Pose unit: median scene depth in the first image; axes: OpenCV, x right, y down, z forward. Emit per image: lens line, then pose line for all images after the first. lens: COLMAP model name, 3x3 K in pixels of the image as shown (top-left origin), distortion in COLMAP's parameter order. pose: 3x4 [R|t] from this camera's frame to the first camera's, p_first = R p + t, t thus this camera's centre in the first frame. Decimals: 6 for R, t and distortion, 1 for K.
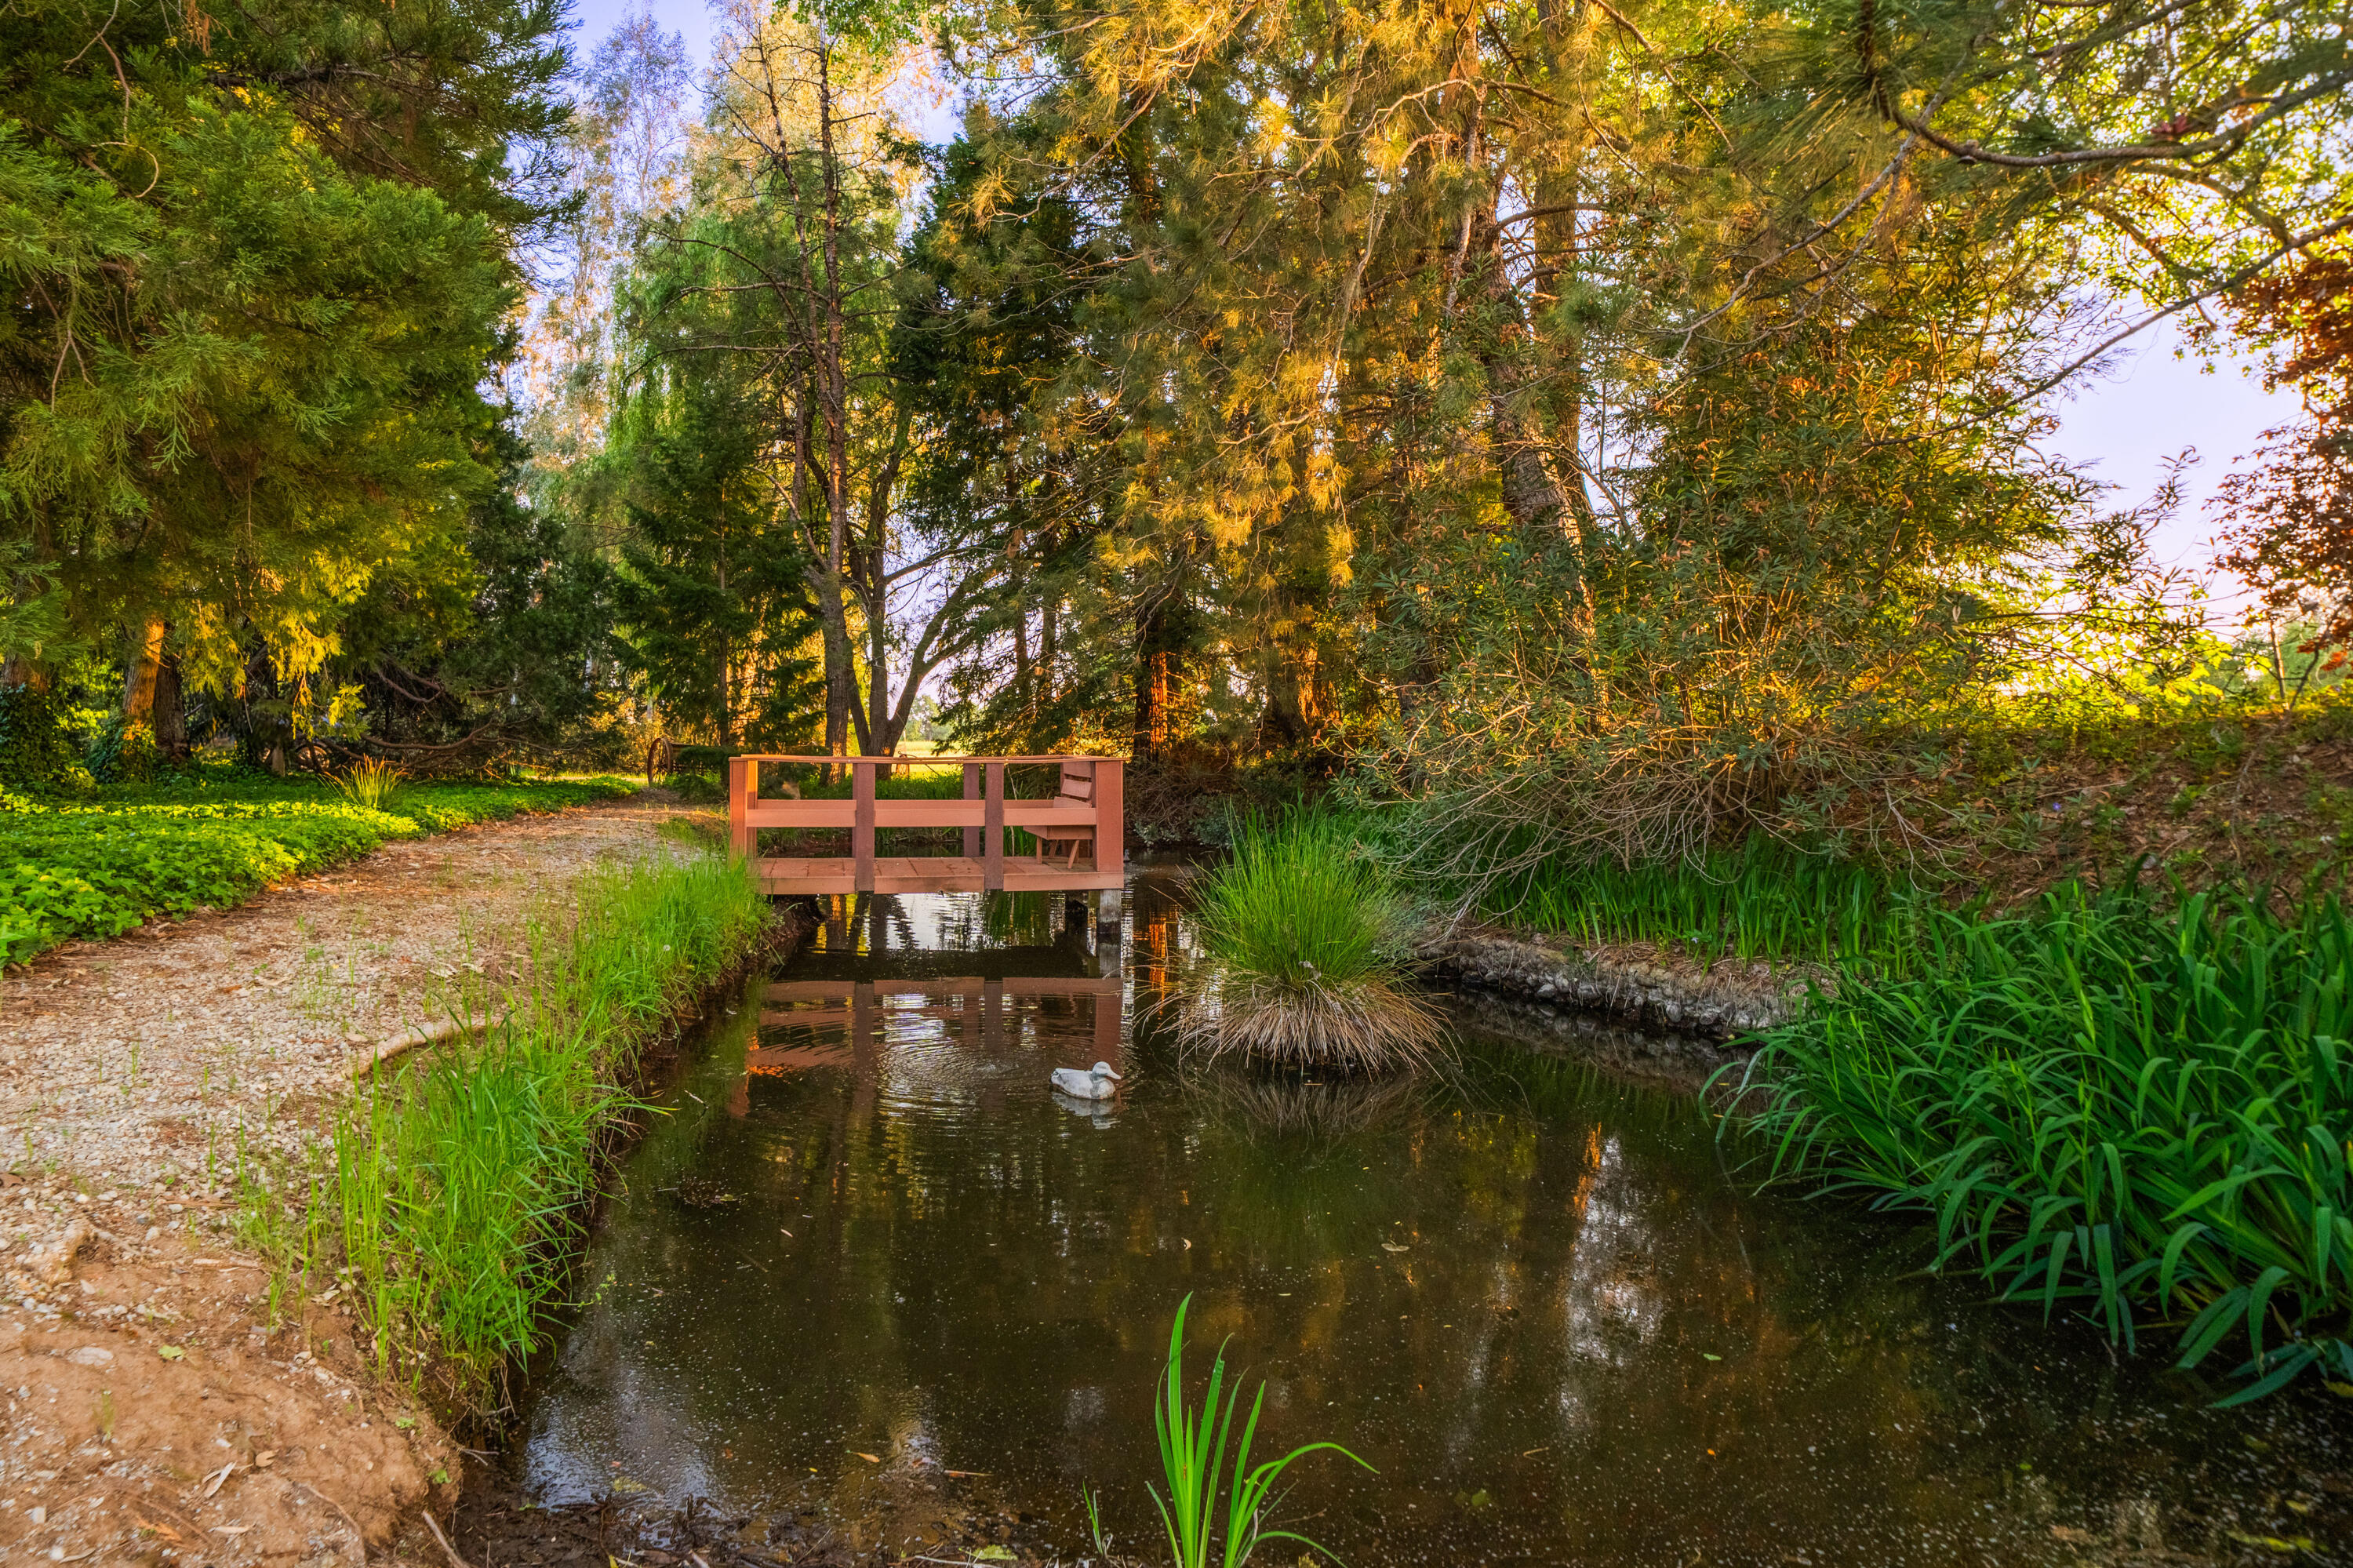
lens RADIAL K [[1348.9, 0, 1176.5], [0, 1348.9, 784.0], [0, 0, 1]] dist [0.000930, 0.000570]
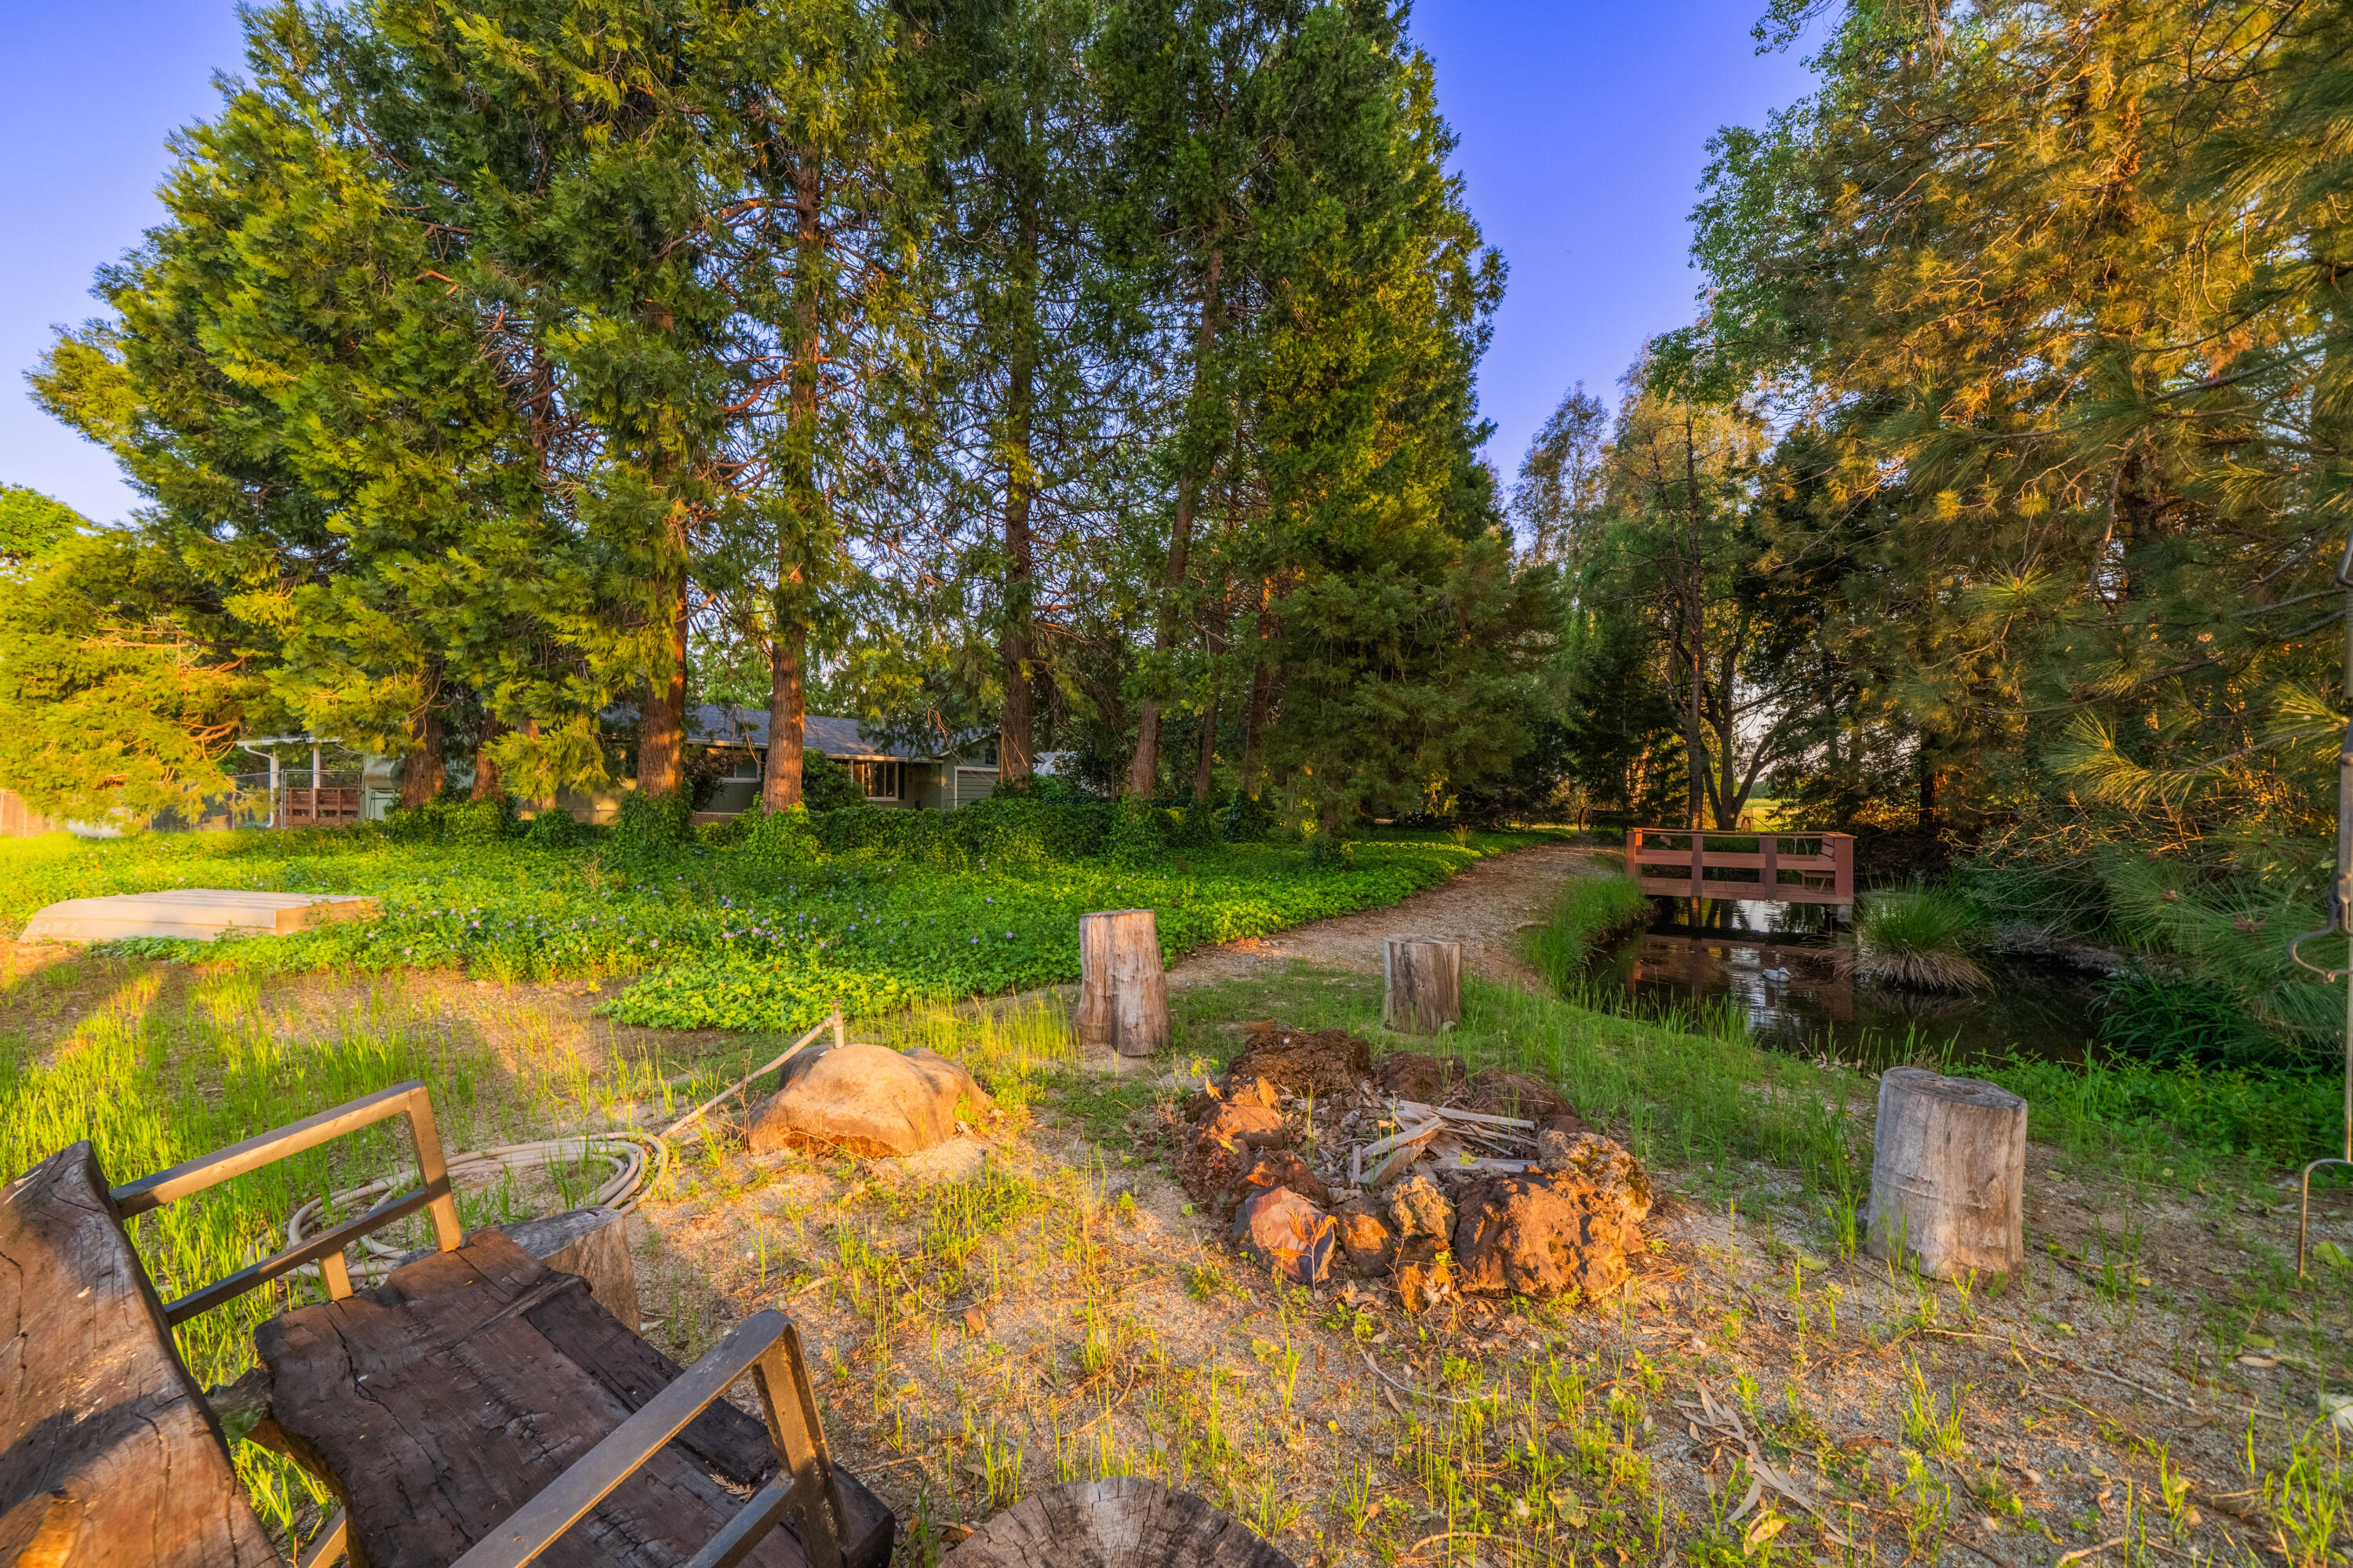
lens RADIAL K [[748.9, 0, 1174.5], [0, 748.9, 818.6], [0, 0, 1]] dist [-0.000036, -0.000040]
pose [[0.648154, 0.000047, -0.761510, 0.048836], [-0.007951, 0.999946, -0.006705, -0.010134], [0.761468, 0.010400, 0.648119, -0.143536]]
